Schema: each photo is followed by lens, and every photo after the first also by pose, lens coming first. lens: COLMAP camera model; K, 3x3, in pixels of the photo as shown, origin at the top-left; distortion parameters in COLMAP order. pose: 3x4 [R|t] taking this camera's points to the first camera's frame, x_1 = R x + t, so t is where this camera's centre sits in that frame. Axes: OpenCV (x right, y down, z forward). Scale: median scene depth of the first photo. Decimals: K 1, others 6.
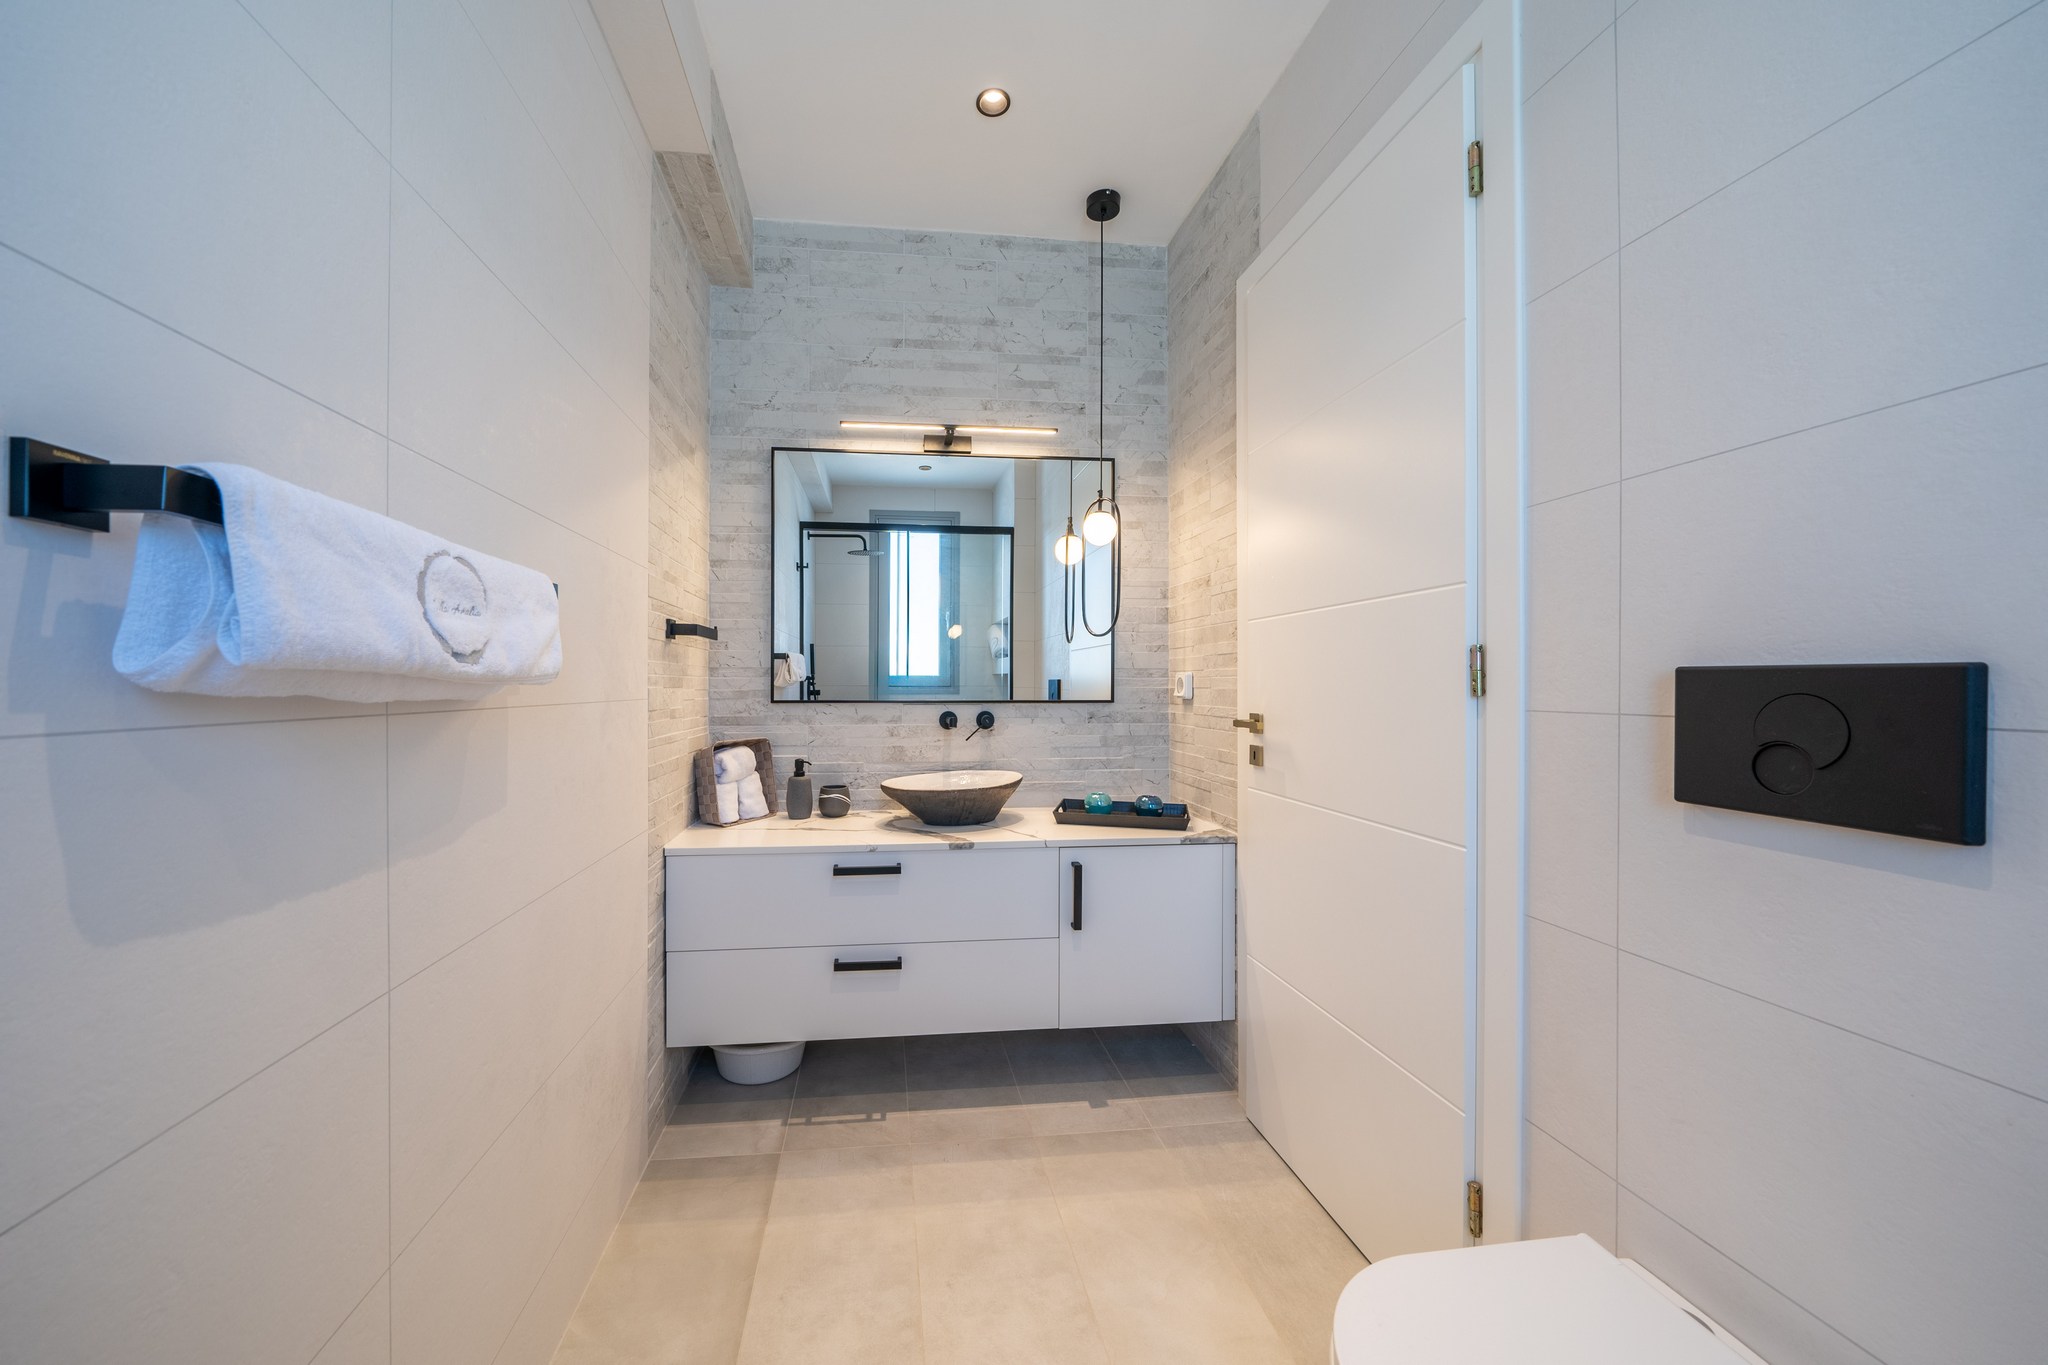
lens RADIAL K [[1101.4, 0, 1033.7], [0, 1101.4, 685.5], [0, 0, 1]] dist [-0.002838, -0.000047]
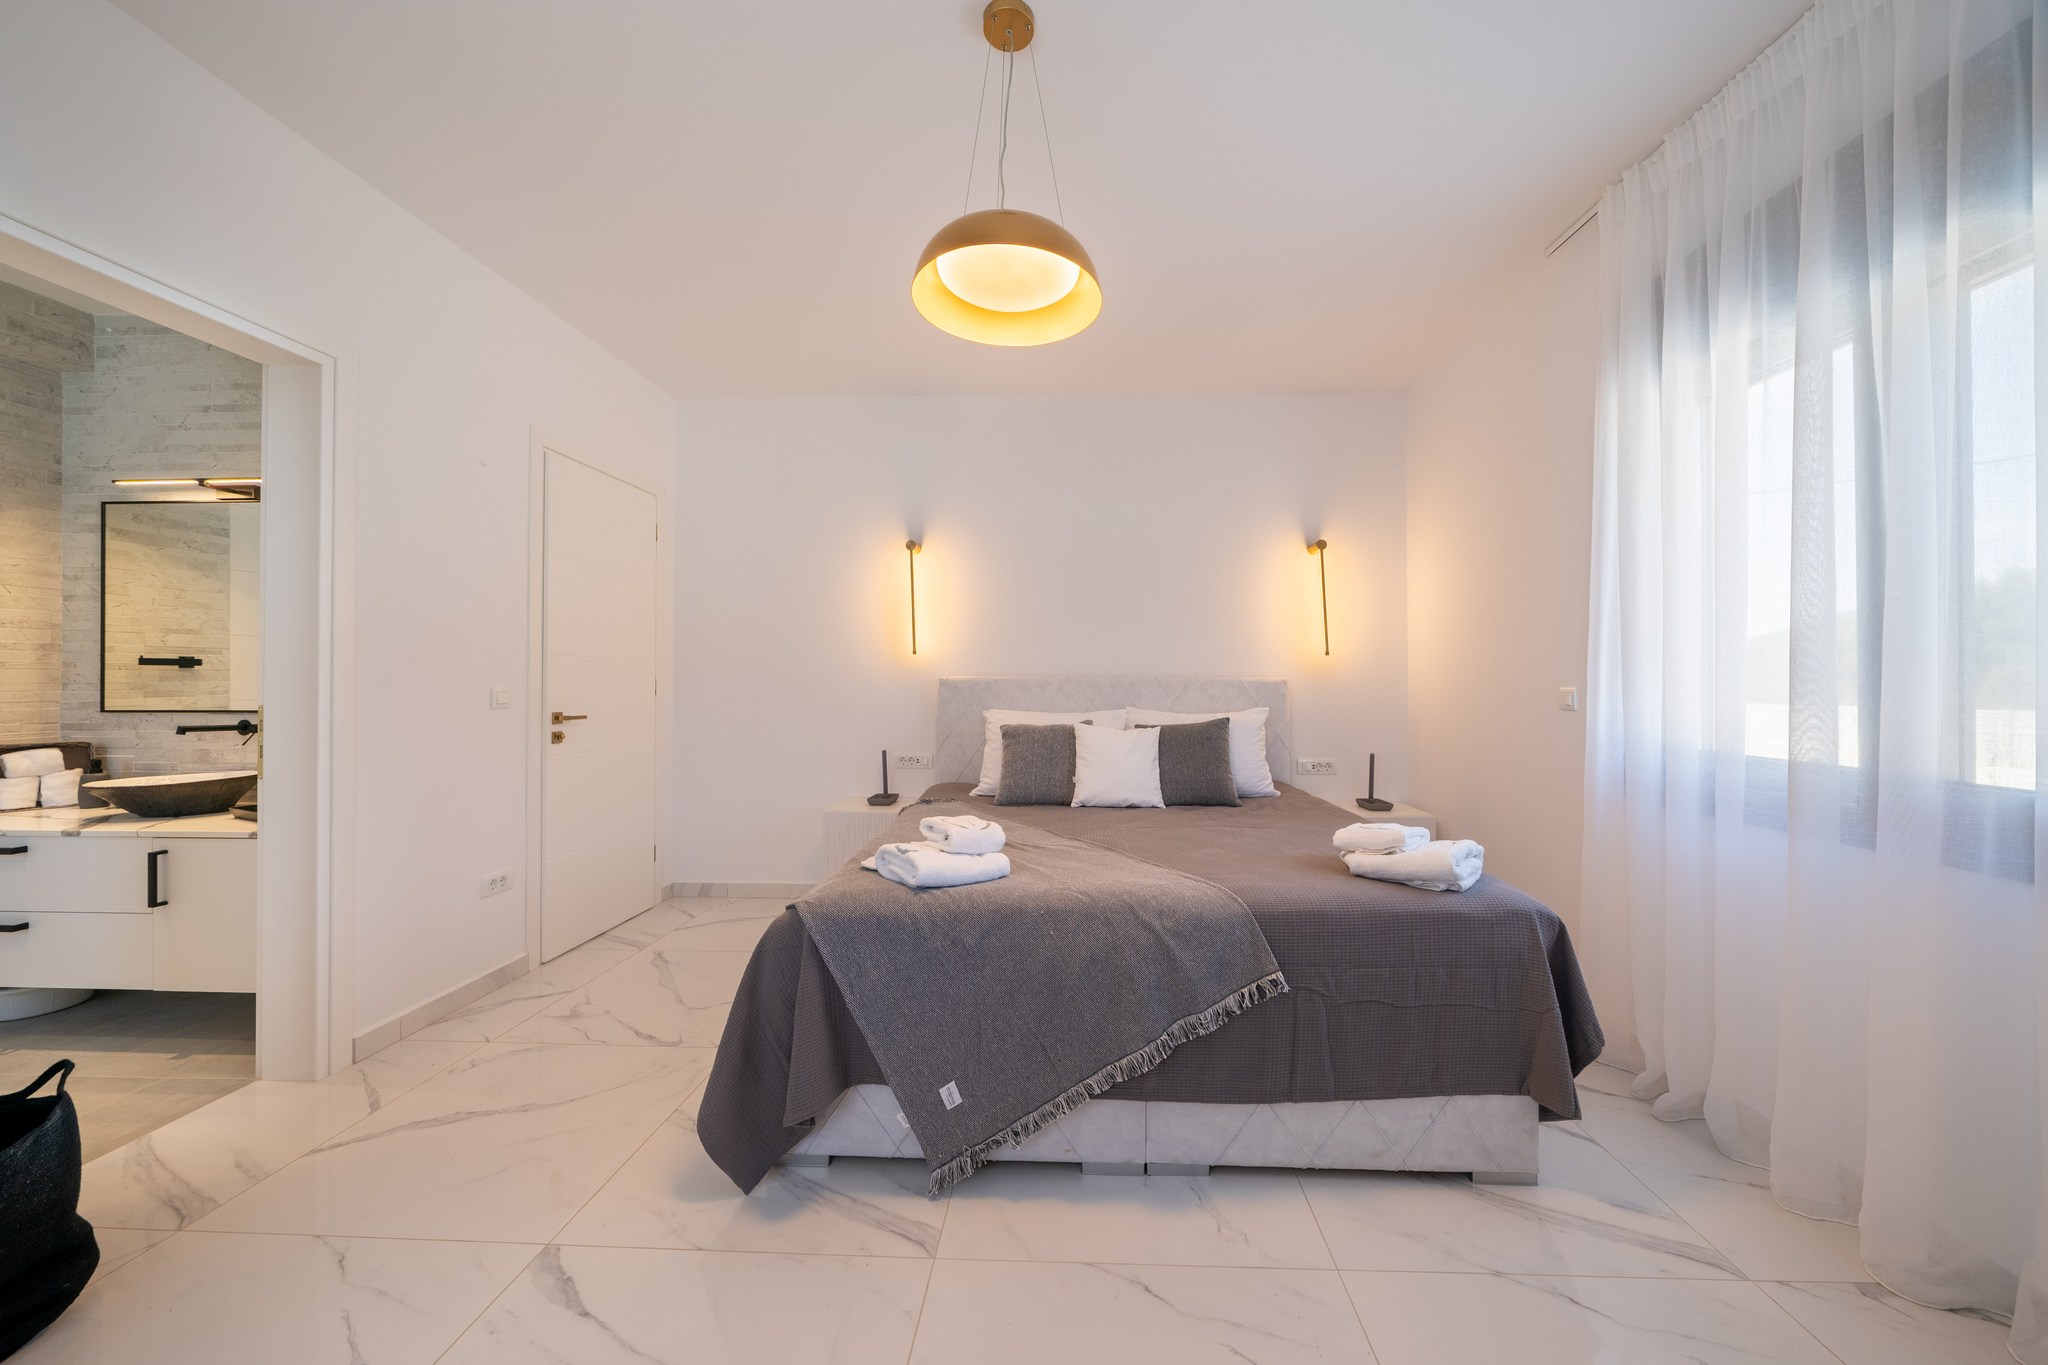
lens RADIAL K [[1094.4, 0, 1014.9], [0, 1094.4, 676.5], [0, 0, 1]] dist [-0.003214, -0.000415]
pose [[0.975542, -0.002174, -0.219800, 1.003776], [0.000650, 0.999975, -0.007004, -0.014407], [0.219810, 0.006690, 0.975520, 0.047222]]
